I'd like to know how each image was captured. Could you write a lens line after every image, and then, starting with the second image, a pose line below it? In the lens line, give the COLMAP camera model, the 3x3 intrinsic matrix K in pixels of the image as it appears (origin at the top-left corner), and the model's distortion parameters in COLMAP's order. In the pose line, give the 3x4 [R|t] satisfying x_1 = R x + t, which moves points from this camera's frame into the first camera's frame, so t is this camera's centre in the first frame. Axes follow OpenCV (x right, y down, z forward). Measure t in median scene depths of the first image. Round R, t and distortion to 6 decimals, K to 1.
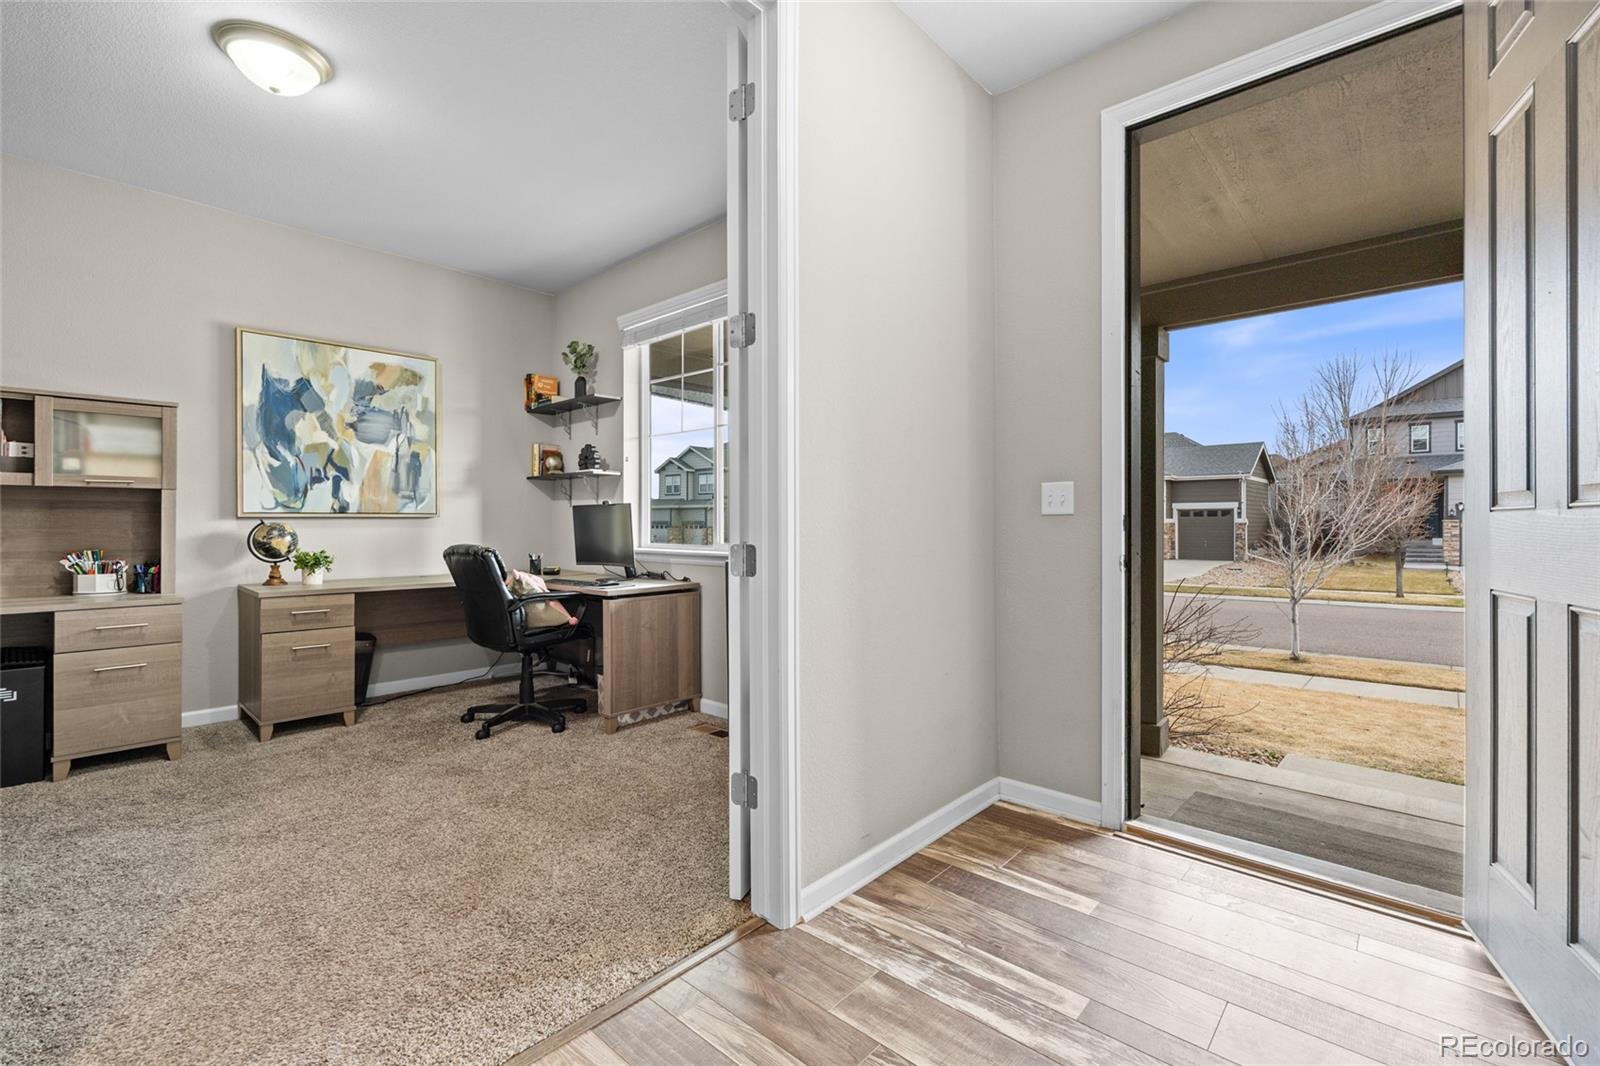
lens RADIAL K [[718.3, 0, 798.4], [0, 718.3, 527.9], [0, 0, 1]] dist [0.001575, -0.000004]
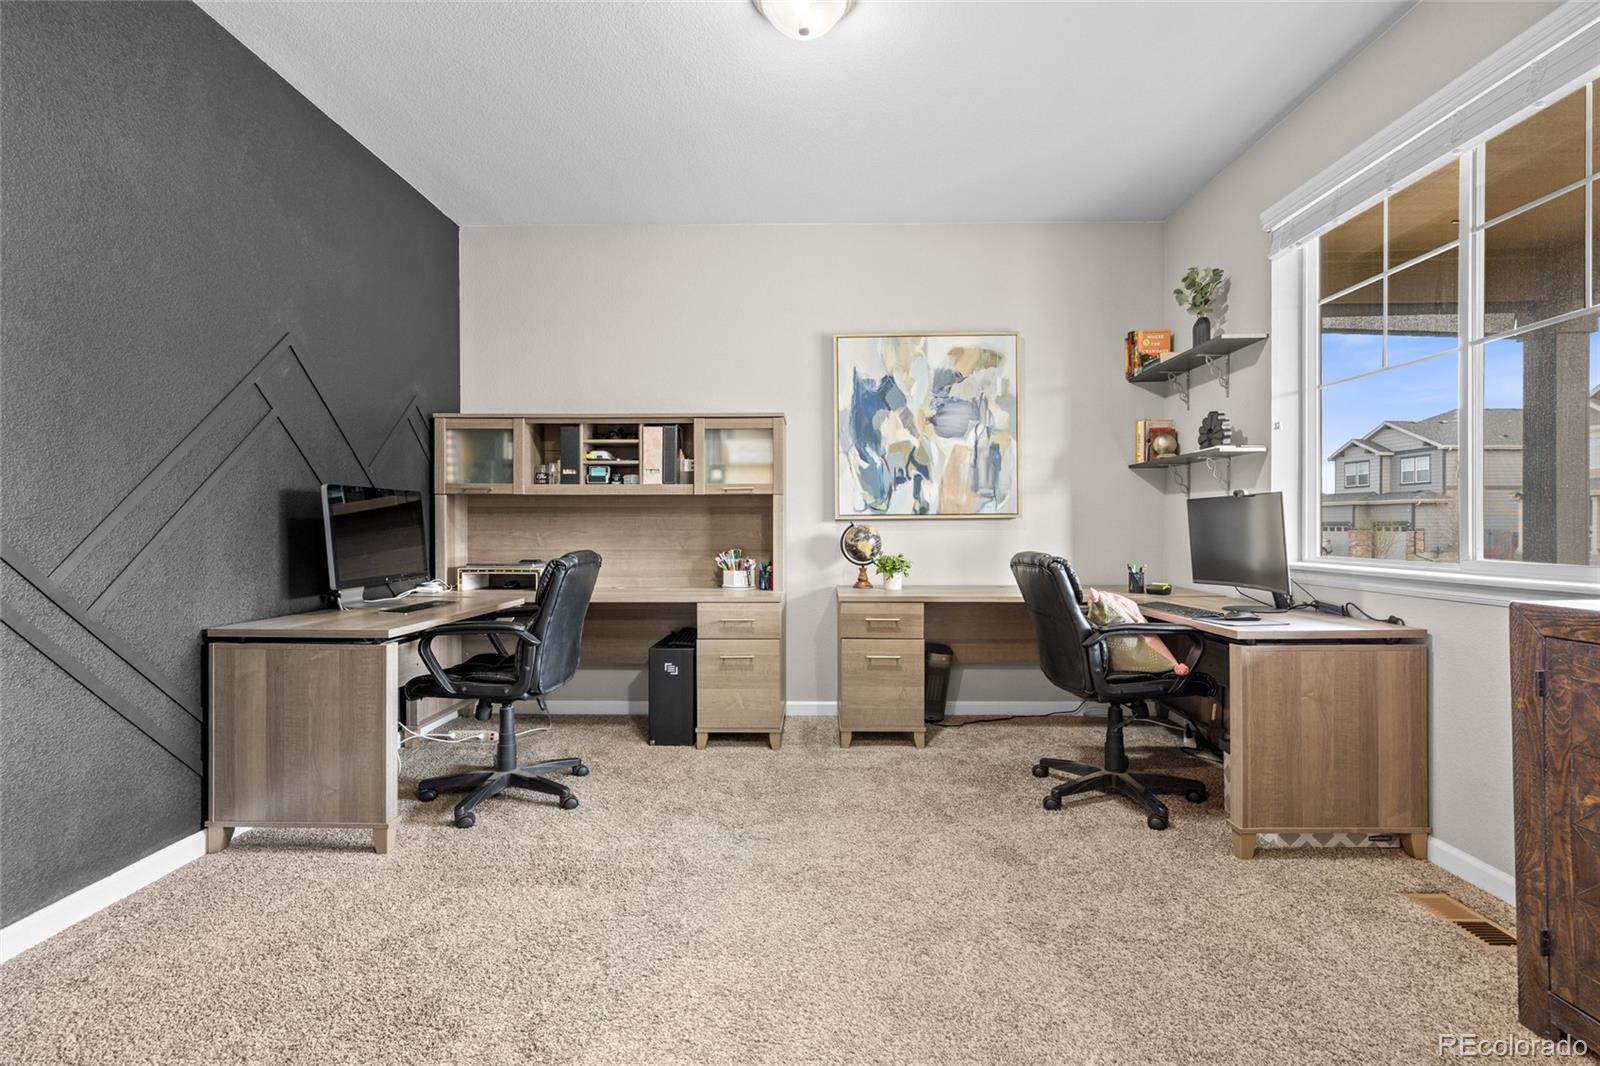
lens RADIAL K [[718.3, 0, 800.7], [0, 718.3, 530.9], [0, 0, 1]] dist [0.001575, -0.000004]
pose [[0.674620, 0.001289, -0.738164, -0.054565], [-0.000769, 0.999999, 0.001043, -0.000201], [0.738165, -0.000136, 0.674620, 0.270421]]
